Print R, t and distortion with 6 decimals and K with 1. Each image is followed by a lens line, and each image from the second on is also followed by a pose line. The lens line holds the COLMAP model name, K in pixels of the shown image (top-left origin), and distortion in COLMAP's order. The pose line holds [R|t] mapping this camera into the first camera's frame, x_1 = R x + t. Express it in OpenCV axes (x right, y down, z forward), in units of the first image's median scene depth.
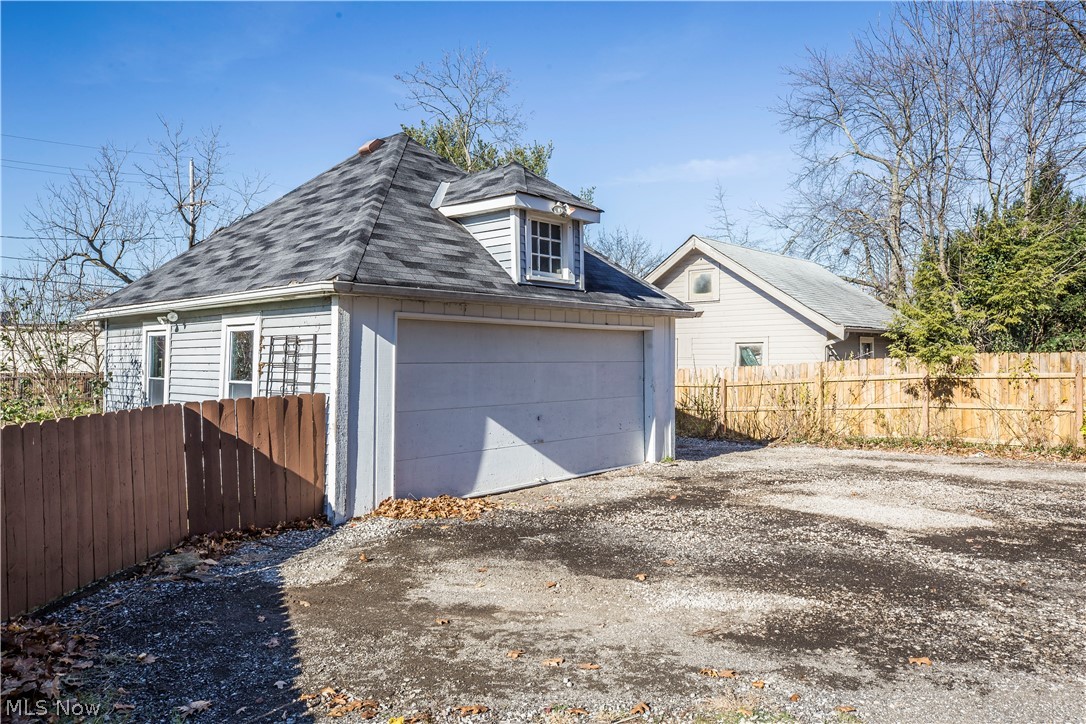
lens RADIAL K [[759.4, 0, 543.0], [0, 759.4, 362.0], [0, 0, 1]] dist [-0.000610, -0.000154]
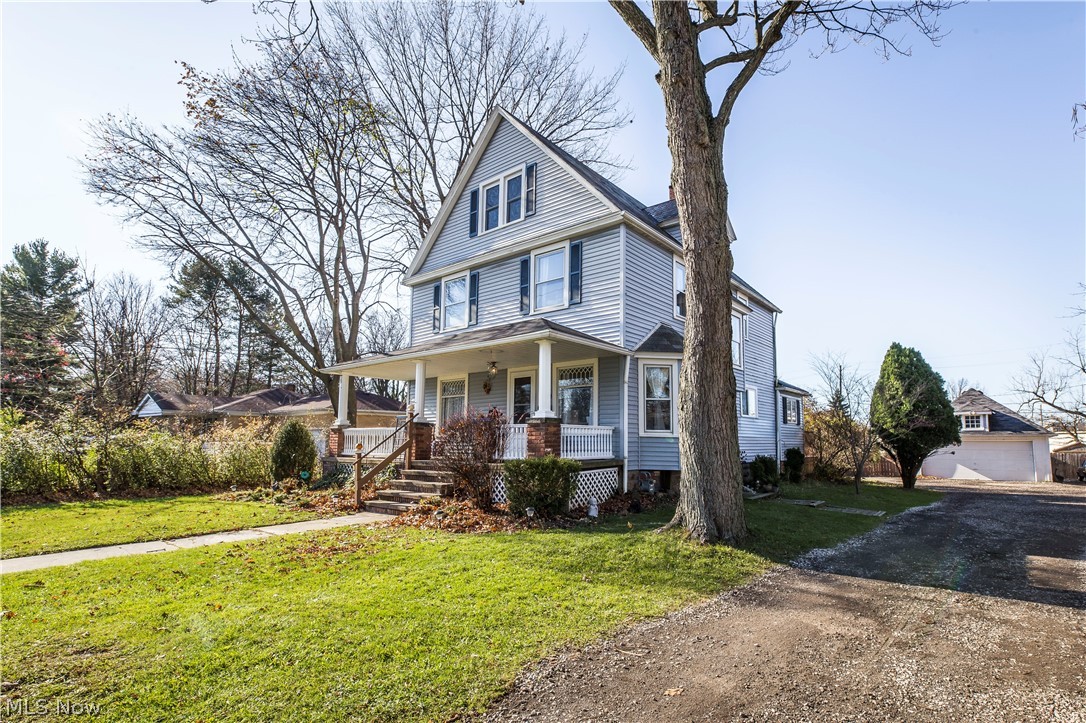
lens RADIAL K [[541.4, 0, 543.0], [0, 541.4, 361.5], [0, 0, 1]] dist [-0.003017, -0.001243]
pose [[0.025647, -0.134559, -0.990574, 2.847952], [-0.023403, 0.990547, -0.135161, -0.023837], [0.999397, 0.026649, 0.022256, -1.384083]]
